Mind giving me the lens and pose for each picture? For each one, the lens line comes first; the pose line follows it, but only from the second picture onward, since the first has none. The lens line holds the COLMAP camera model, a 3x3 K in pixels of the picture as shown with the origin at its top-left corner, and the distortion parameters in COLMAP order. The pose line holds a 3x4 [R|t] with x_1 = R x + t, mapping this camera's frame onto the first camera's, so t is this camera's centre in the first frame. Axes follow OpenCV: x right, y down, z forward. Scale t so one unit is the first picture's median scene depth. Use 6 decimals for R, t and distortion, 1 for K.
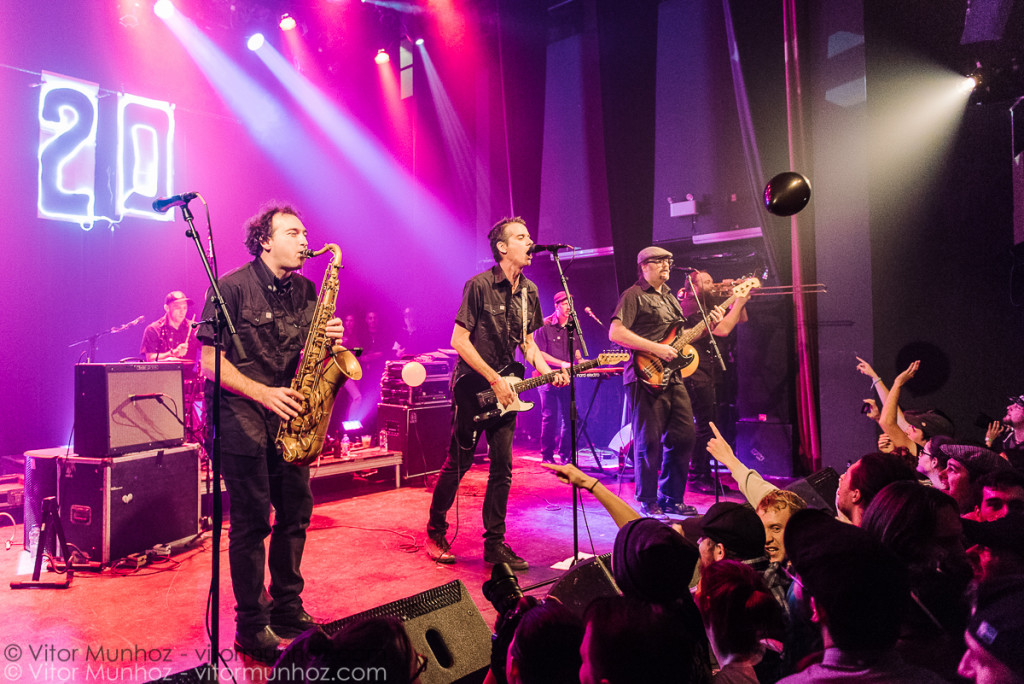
lens RADIAL K [[708.7, 0, 512.0], [0, 708.7, 342.0], [0, 0, 1]] dist [-0.001809, -0.000920]
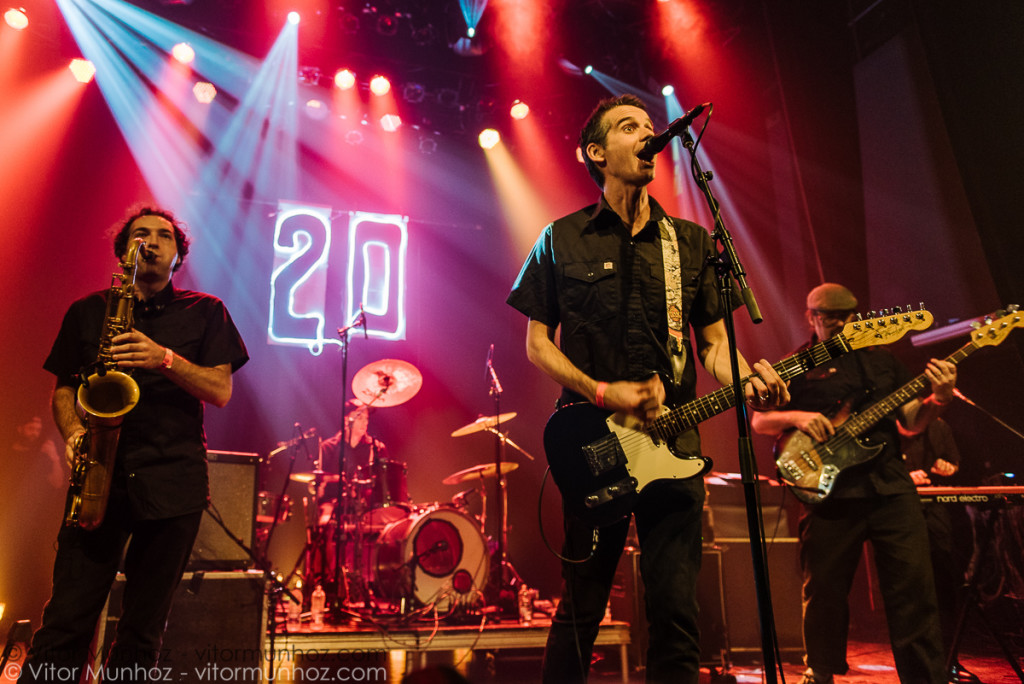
lens RADIAL K [[724.2, 0, 527.0], [0, 724.2, 339.8], [0, 0, 1]] dist [-0.026640, -0.001855]
pose [[0.855374, -0.148985, -0.496123, 0.114223], [0.004192, 0.959707, -0.280971, 0.094539], [0.517994, 0.238255, 0.821533, 0.378747]]
